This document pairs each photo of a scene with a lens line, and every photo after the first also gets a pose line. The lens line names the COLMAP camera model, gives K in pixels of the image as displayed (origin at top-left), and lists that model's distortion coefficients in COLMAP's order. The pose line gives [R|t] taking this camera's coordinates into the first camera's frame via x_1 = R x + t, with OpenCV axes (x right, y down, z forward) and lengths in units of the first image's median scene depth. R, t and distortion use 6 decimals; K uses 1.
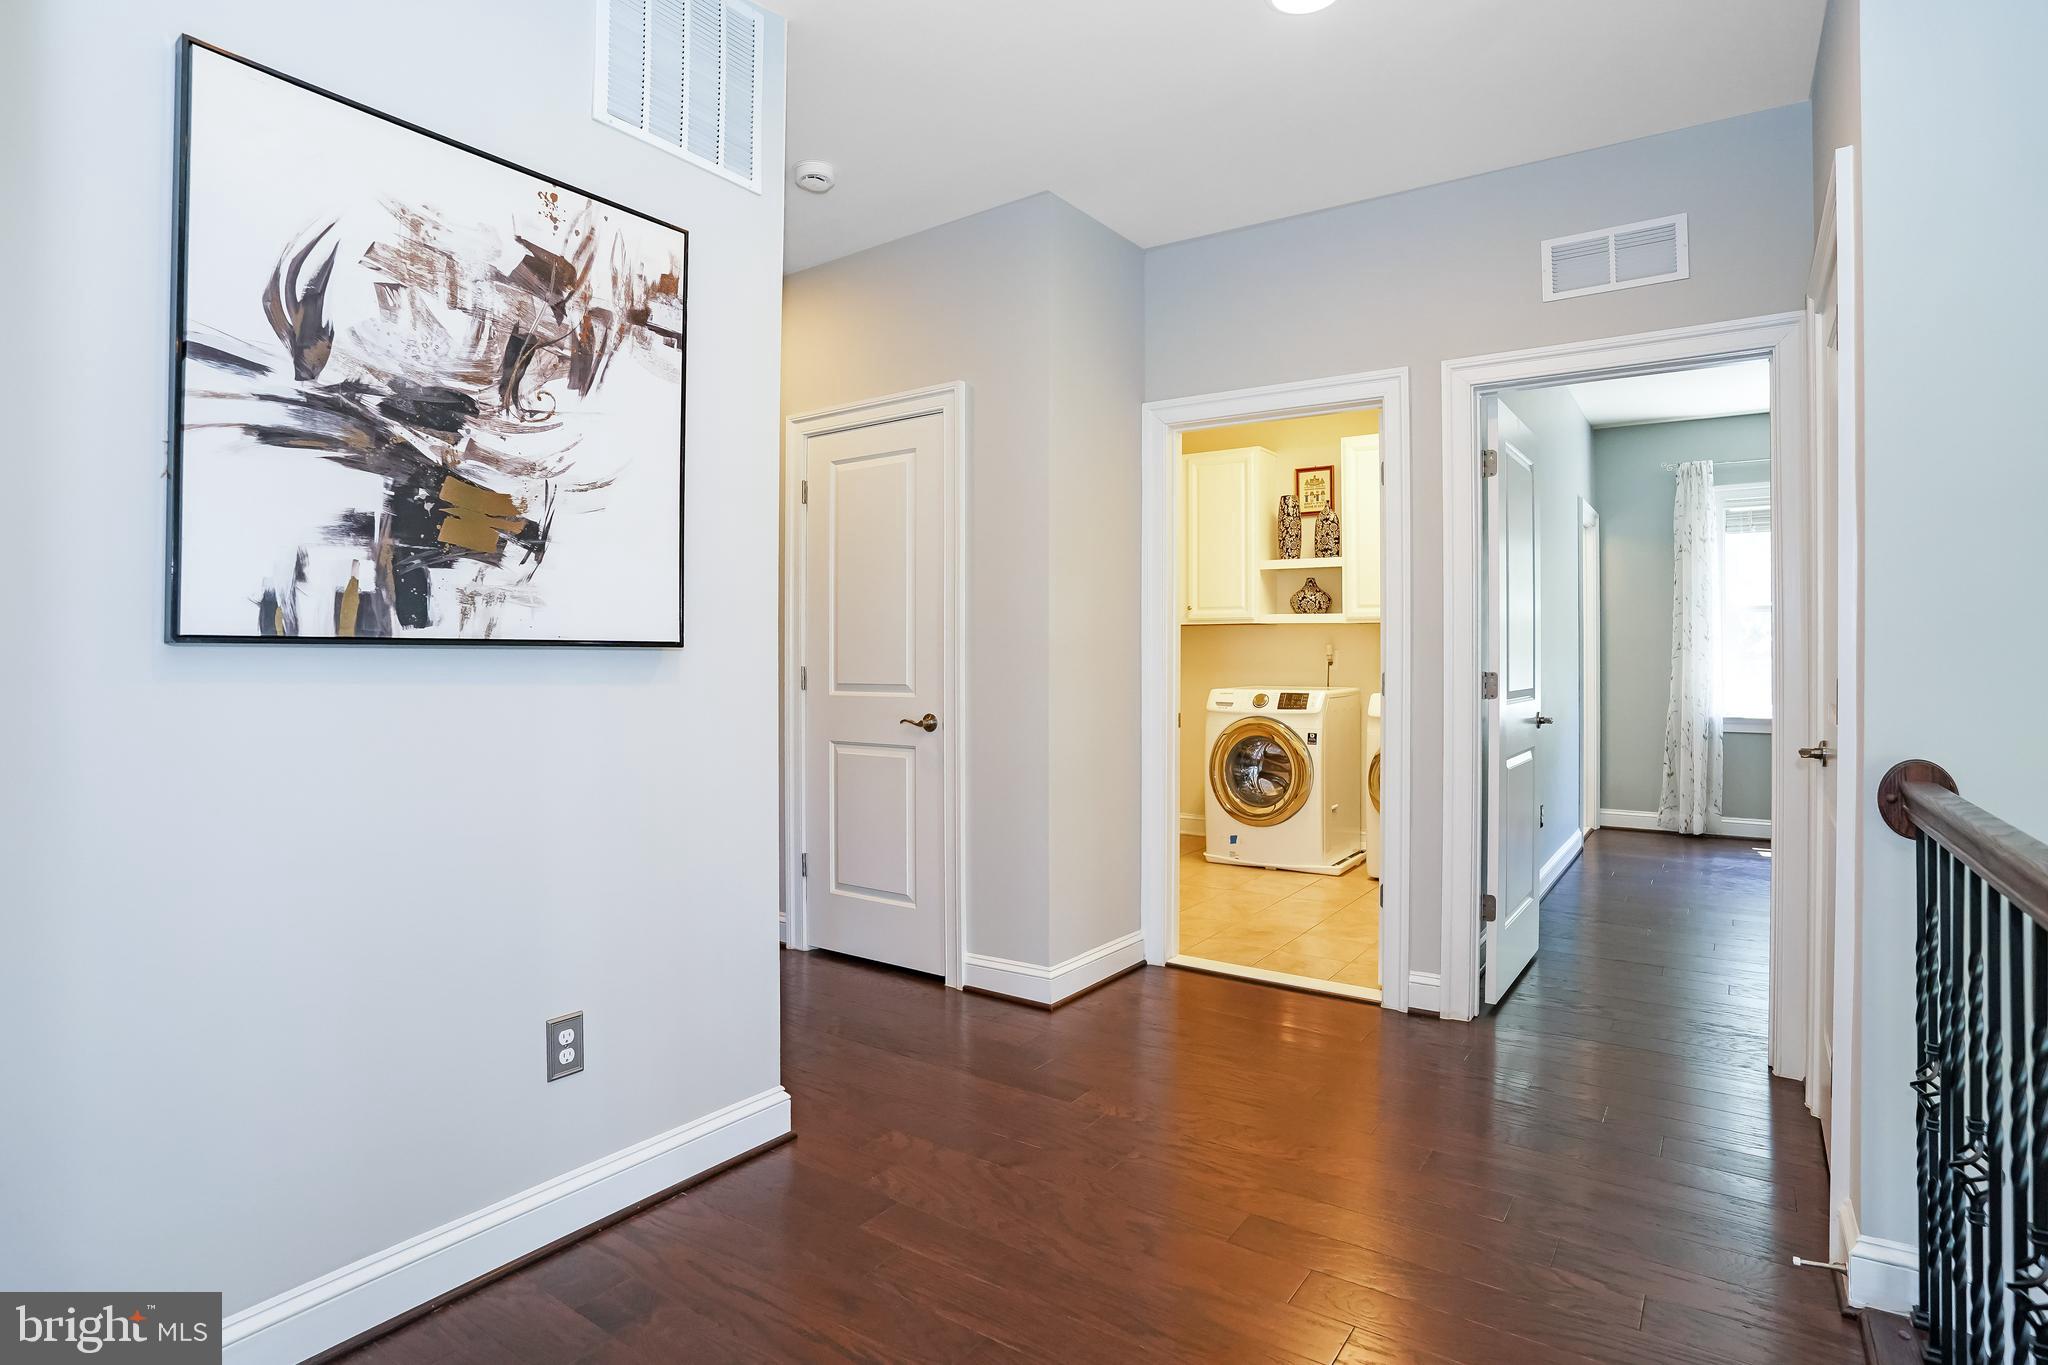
lens RADIAL K [[1053.5, 0, 1026.3], [0, 1053.5, 667.2], [0, 0, 1]] dist [-0.030974, 0.000241]
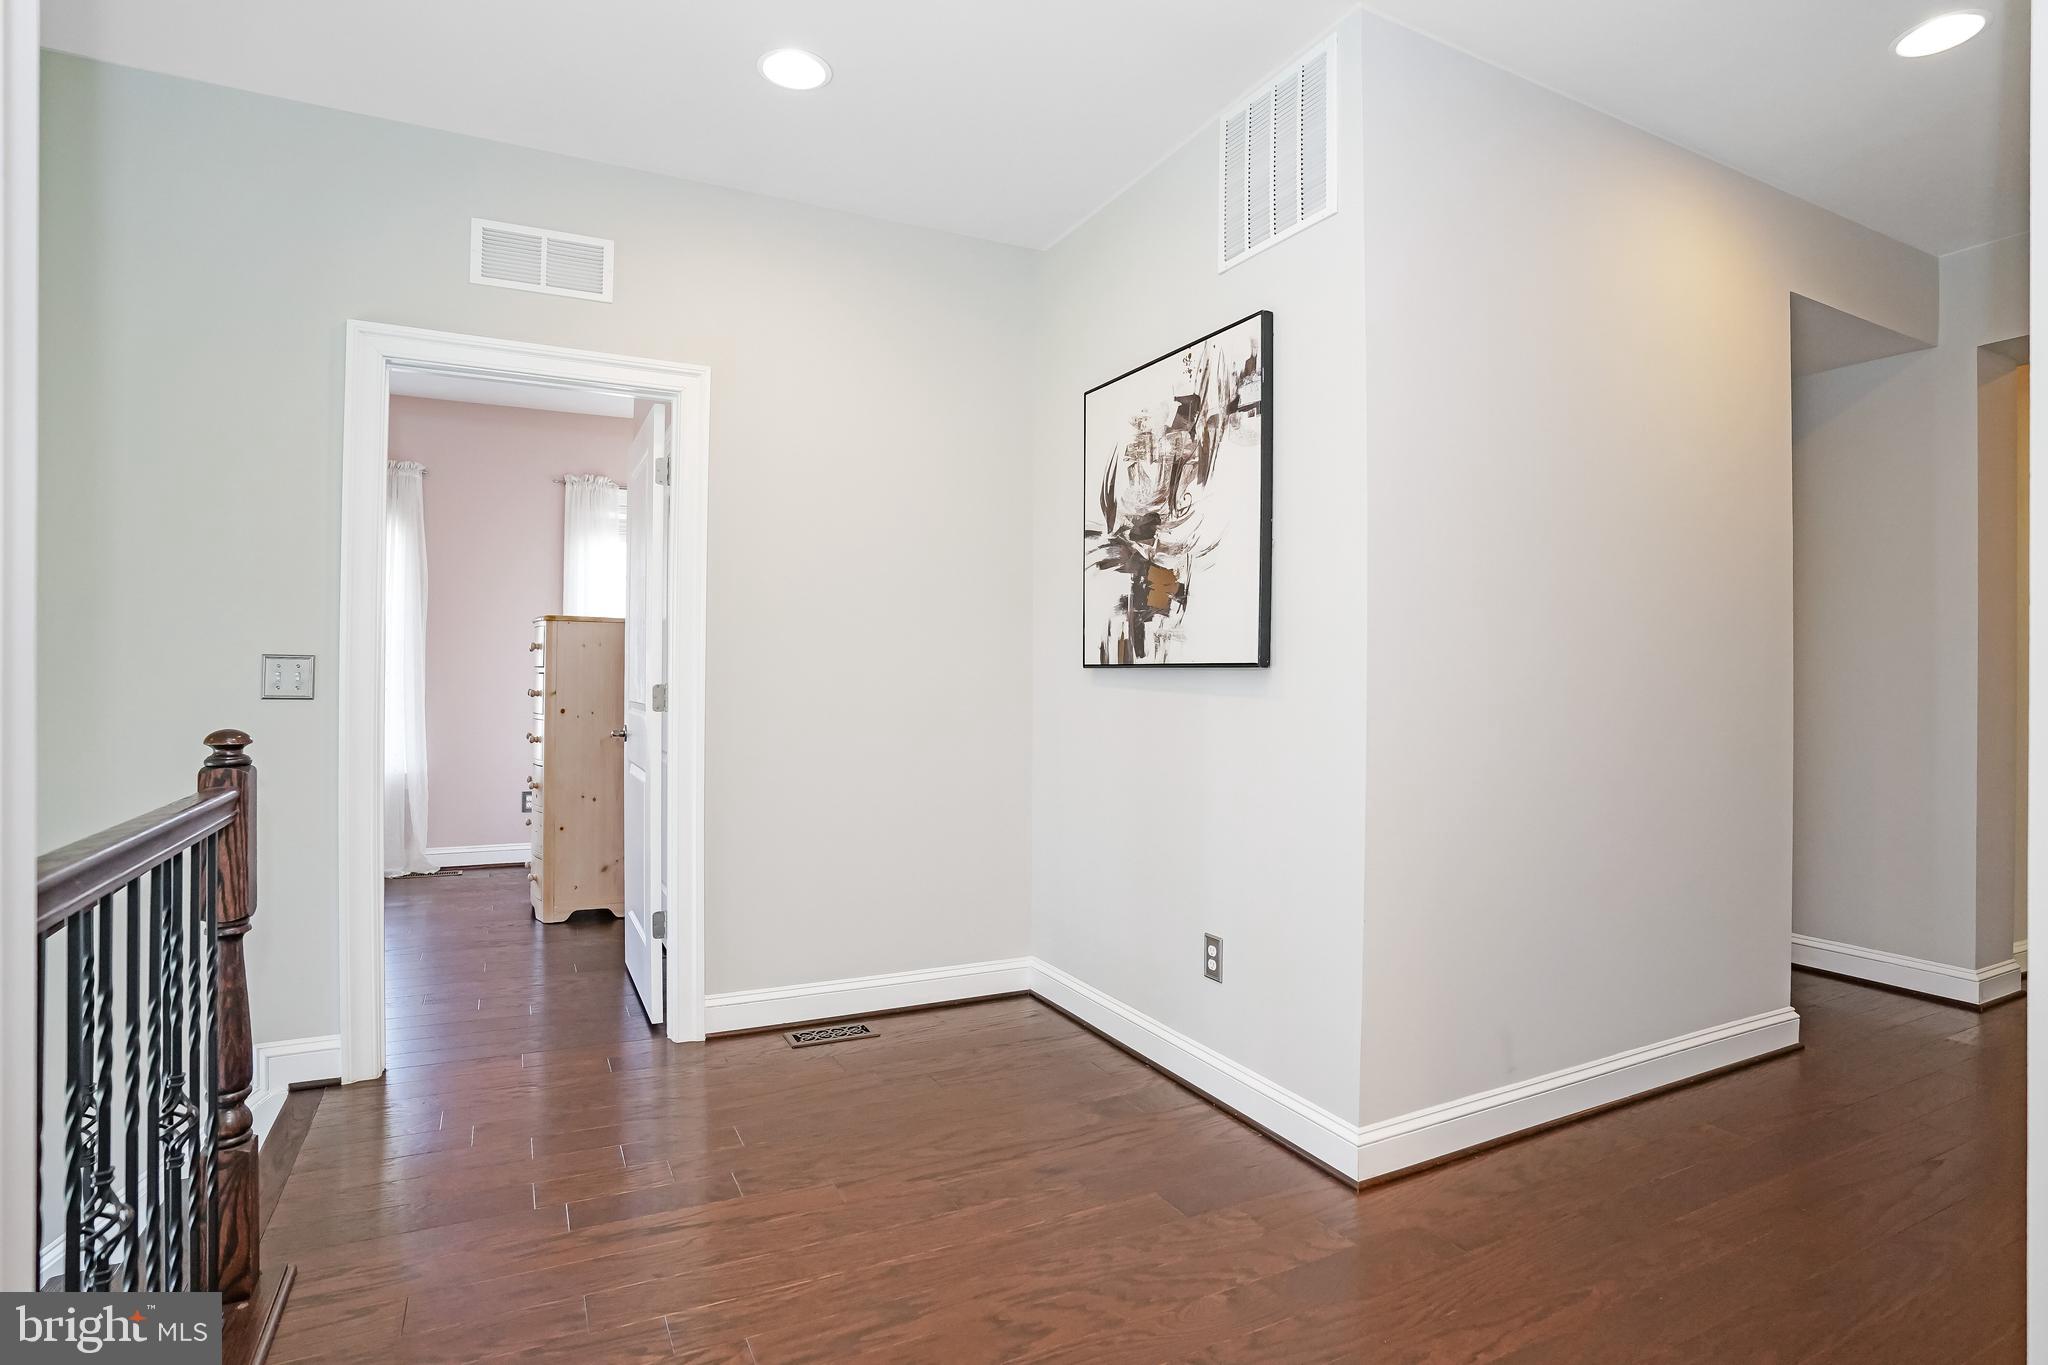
lens RADIAL K [[1044.3, 0, 1041.0], [0, 1044.3, 675.4], [0, 0, 1]] dist [-0.061259, 0.000779]
pose [[-0.457844, 0.002027, -0.889030, 0.978593], [-0.009567, 0.999928, 0.007207, -0.019057], [0.888981, 0.011805, -0.457792, 1.576252]]
